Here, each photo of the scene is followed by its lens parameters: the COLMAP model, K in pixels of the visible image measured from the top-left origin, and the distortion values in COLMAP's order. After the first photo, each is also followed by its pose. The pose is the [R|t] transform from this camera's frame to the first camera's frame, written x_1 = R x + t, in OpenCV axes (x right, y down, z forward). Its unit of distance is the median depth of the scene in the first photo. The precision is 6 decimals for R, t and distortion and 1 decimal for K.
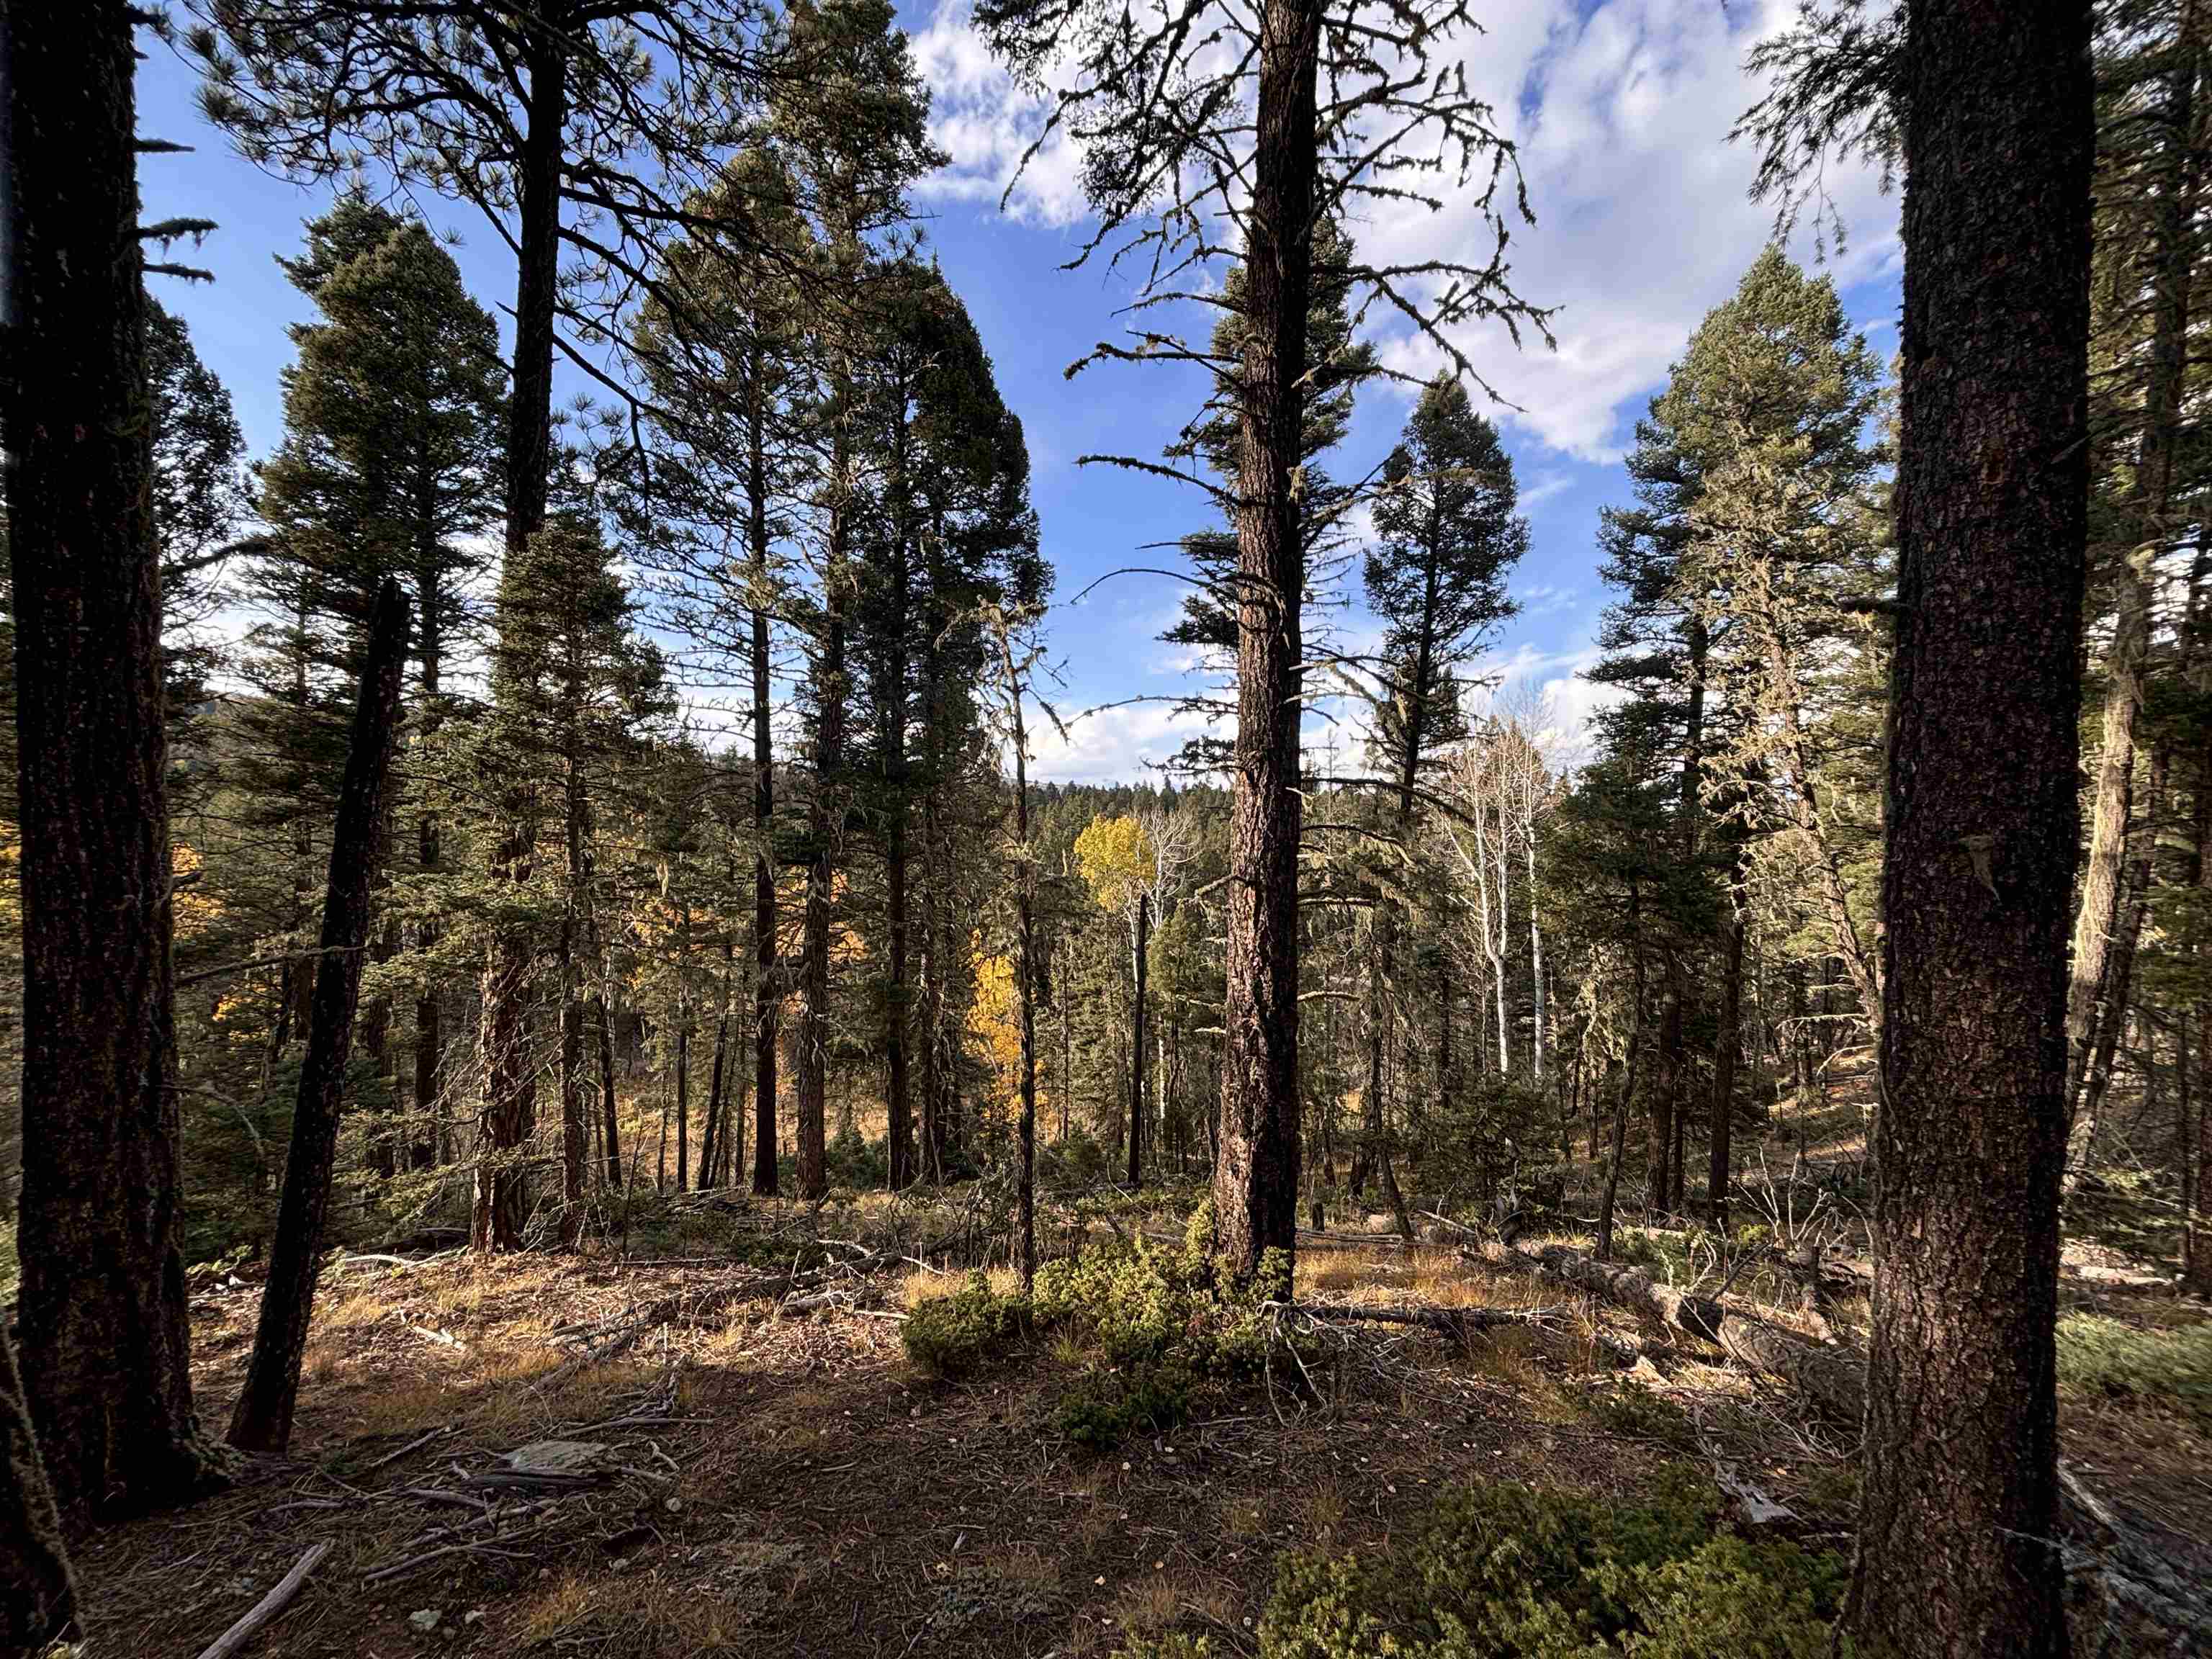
lens RADIAL K [[889.0, 0, 1106.1], [0, 889.0, 834.1], [0, 0, 1]] dist [-0.001786, 0.000953]
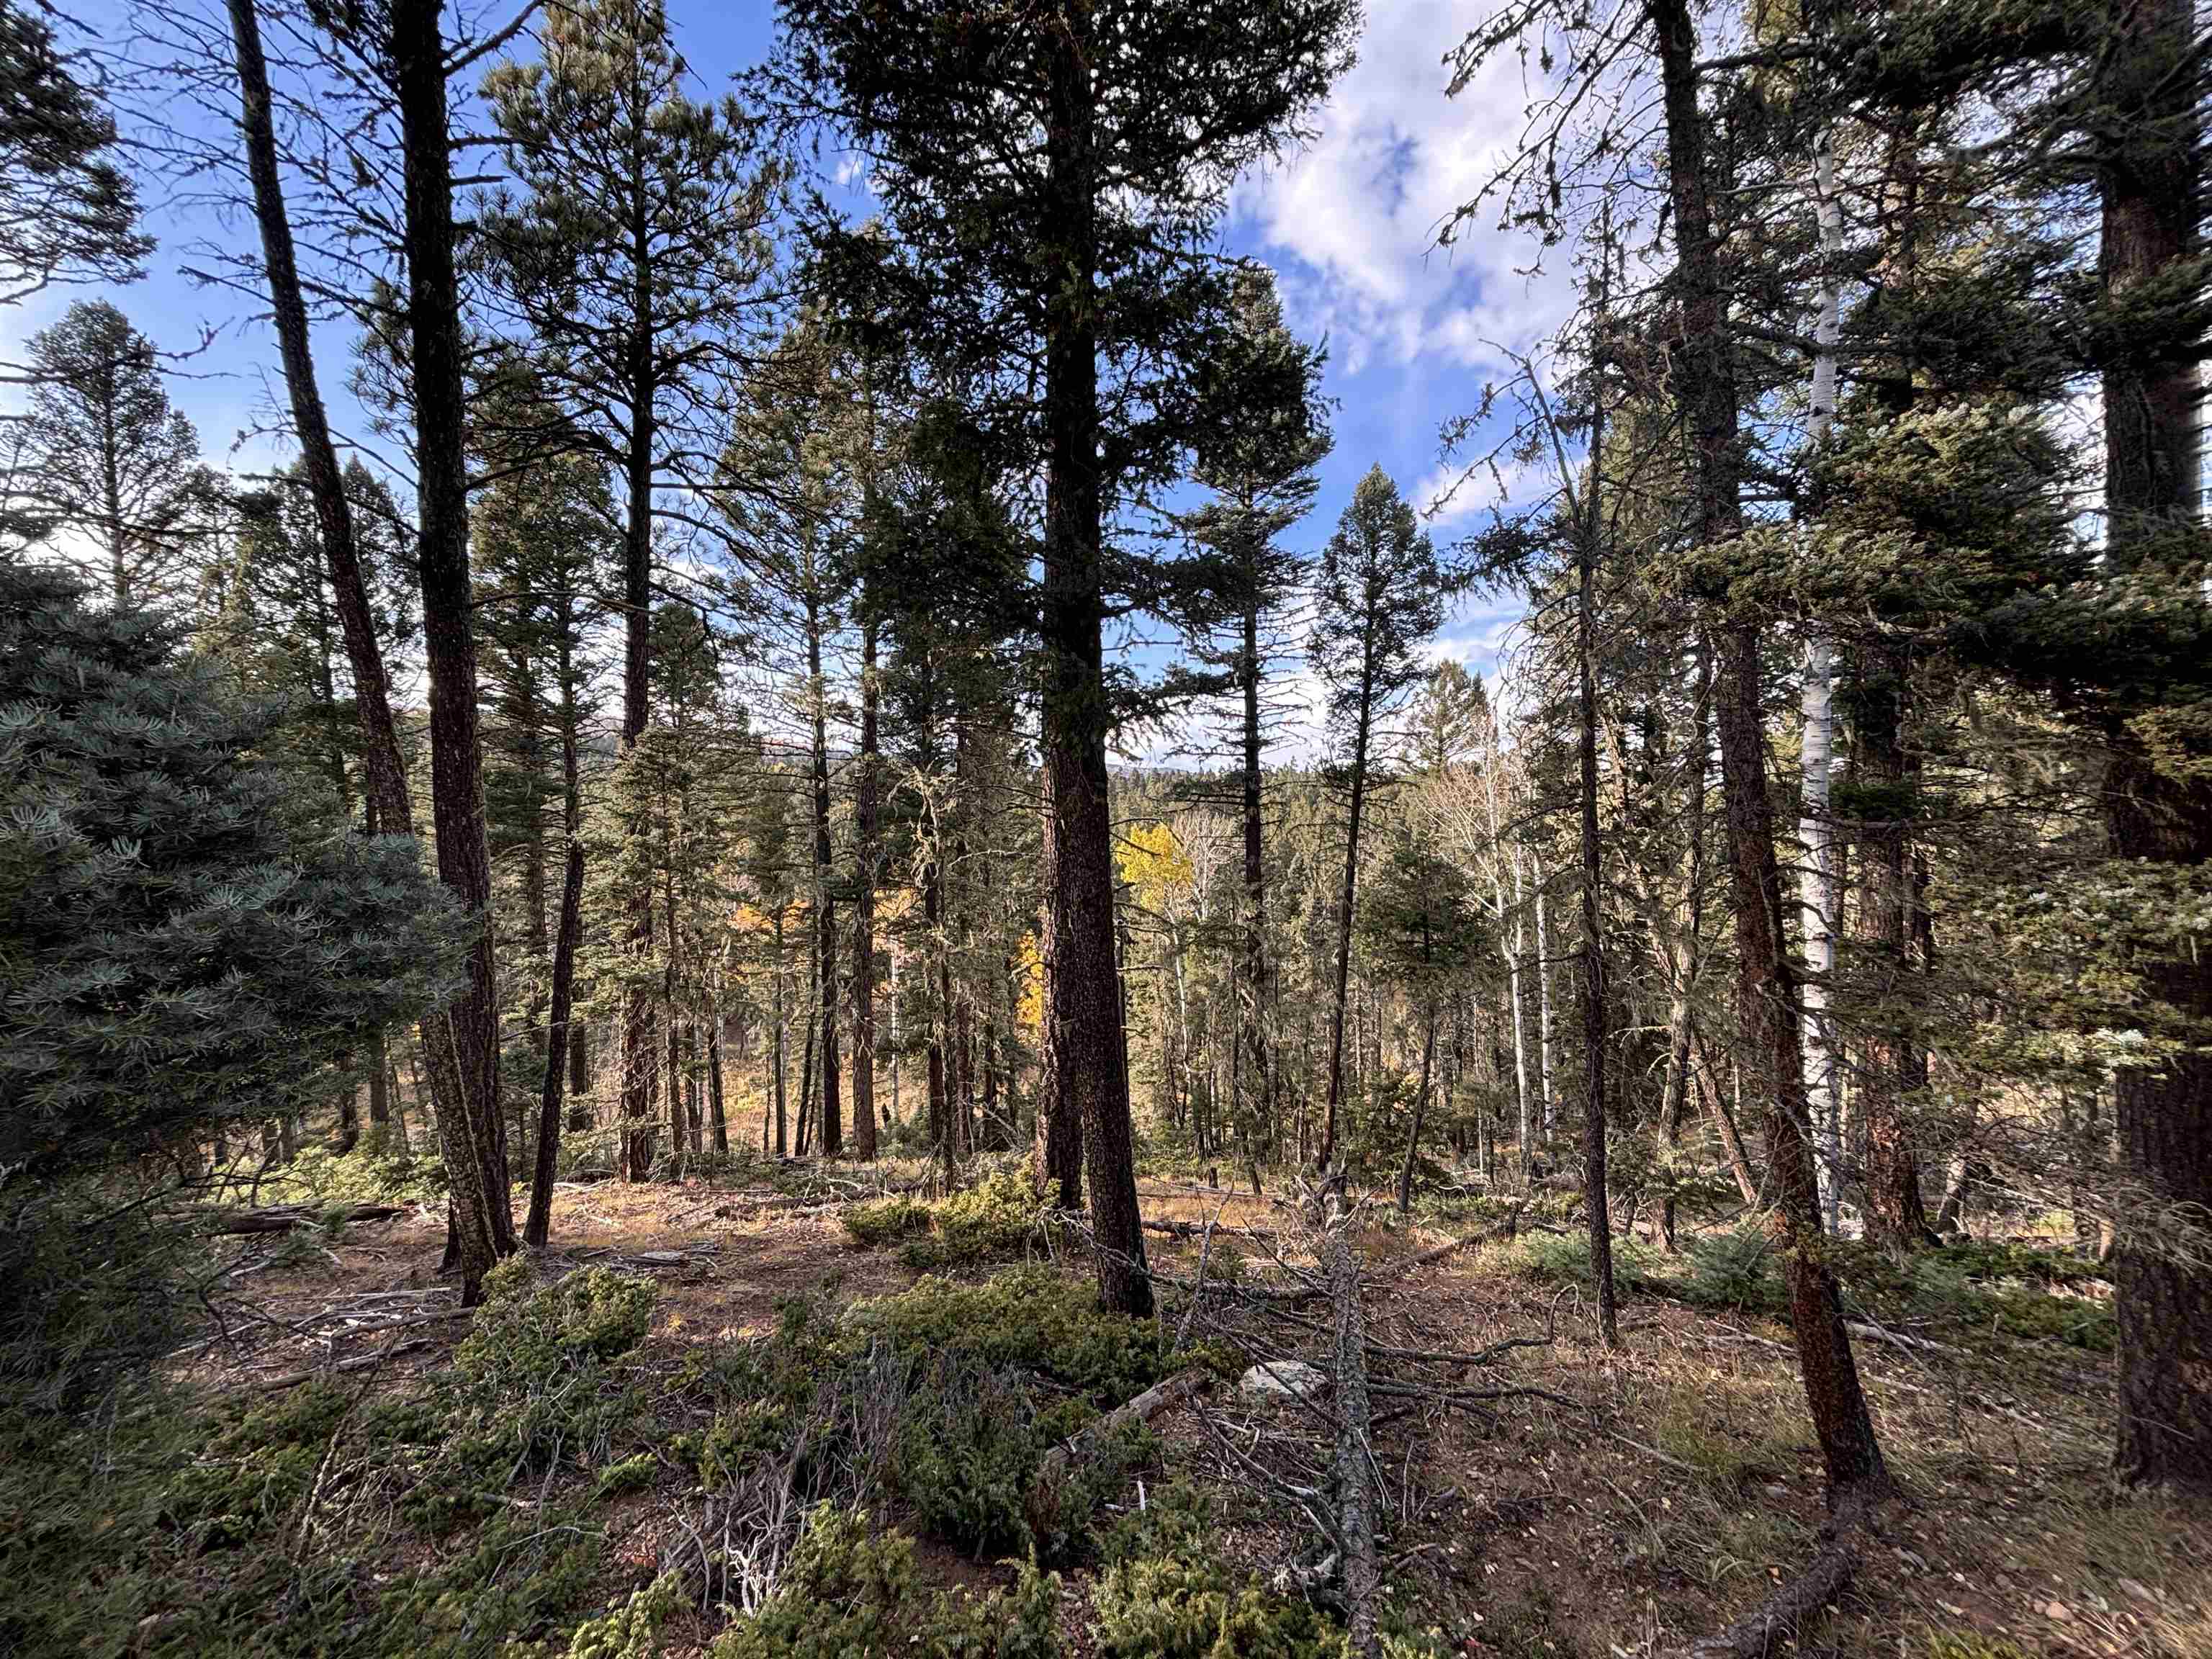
lens RADIAL K [[889.0, 0, 1103.3], [0, 889.0, 834.9], [0, 0, 1]] dist [-0.001786, 0.000953]
pose [[0.994449, -0.017942, -0.103677, 0.202872], [0.019938, 0.999635, 0.018246, -0.100607], [0.103312, -0.020212, 0.994444, -0.298423]]
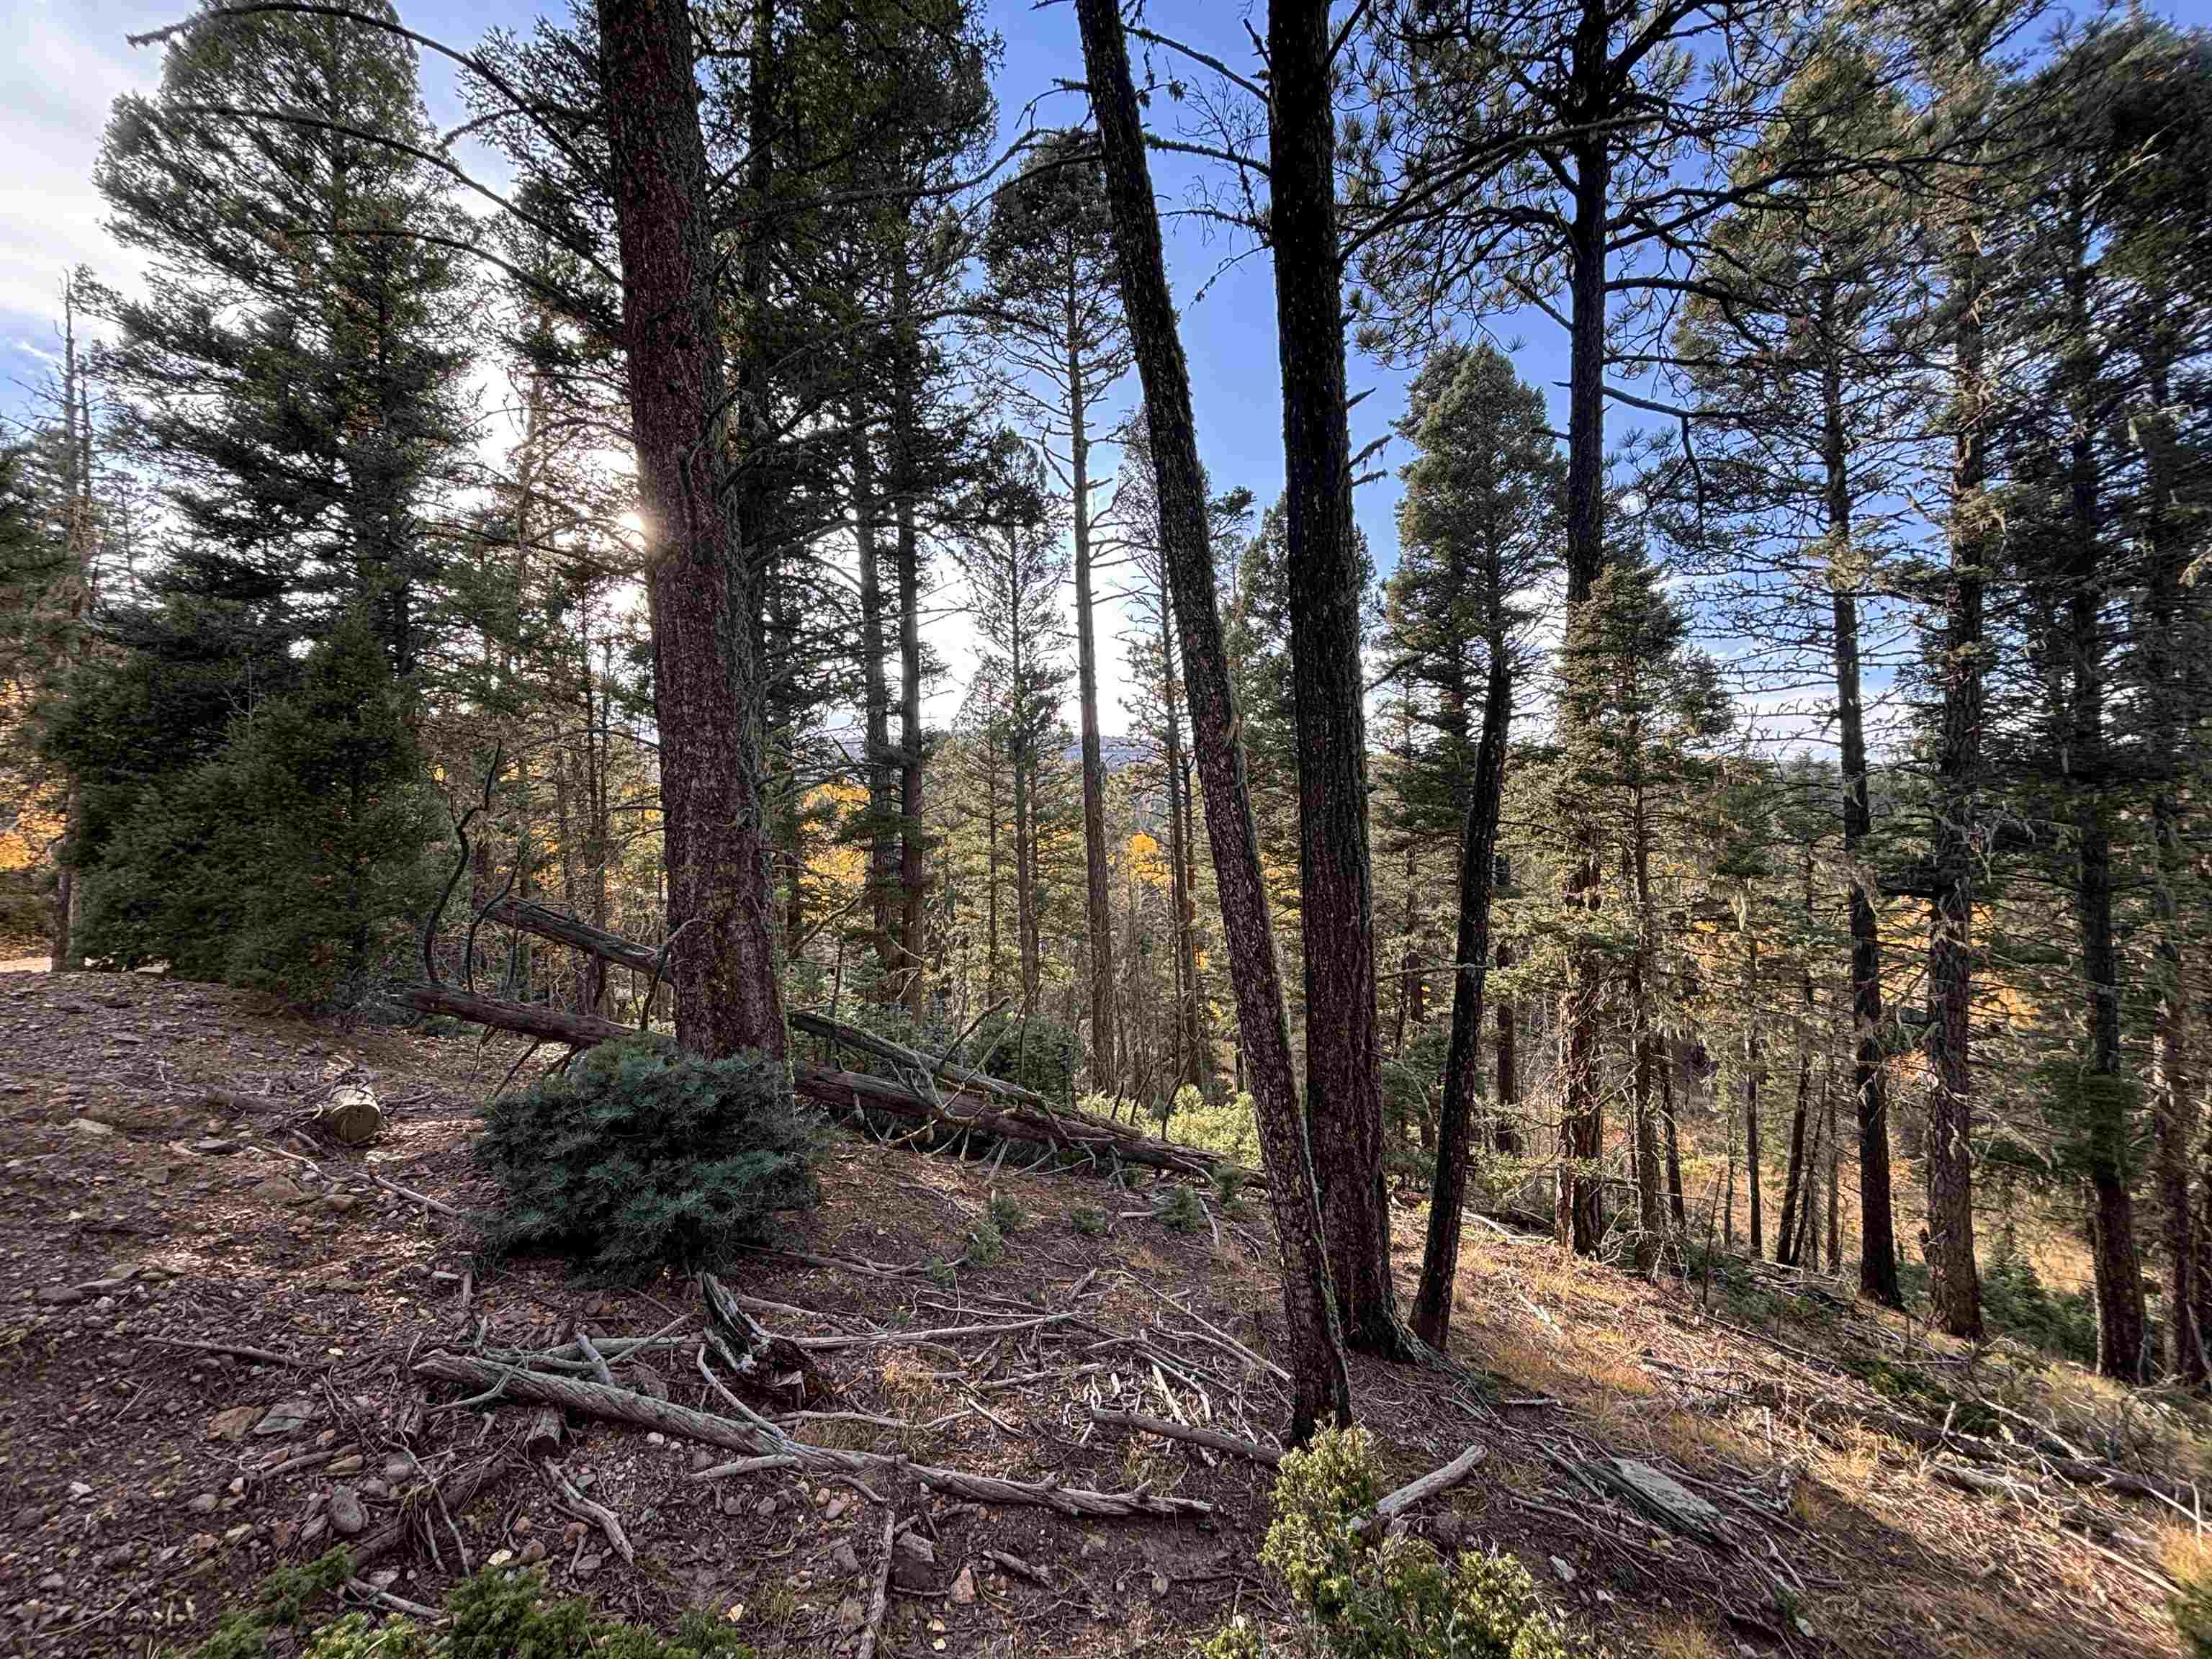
lens RADIAL K [[889.0, 0, 1104.4], [0, 889.0, 832.3], [0, 0, 1]] dist [-0.001786, 0.000953]
pose [[0.484698, -0.032260, -0.874087, -0.005518], [0.010647, 0.999463, -0.030983, -0.007086], [0.874617, 0.005711, 0.484781, -0.015908]]
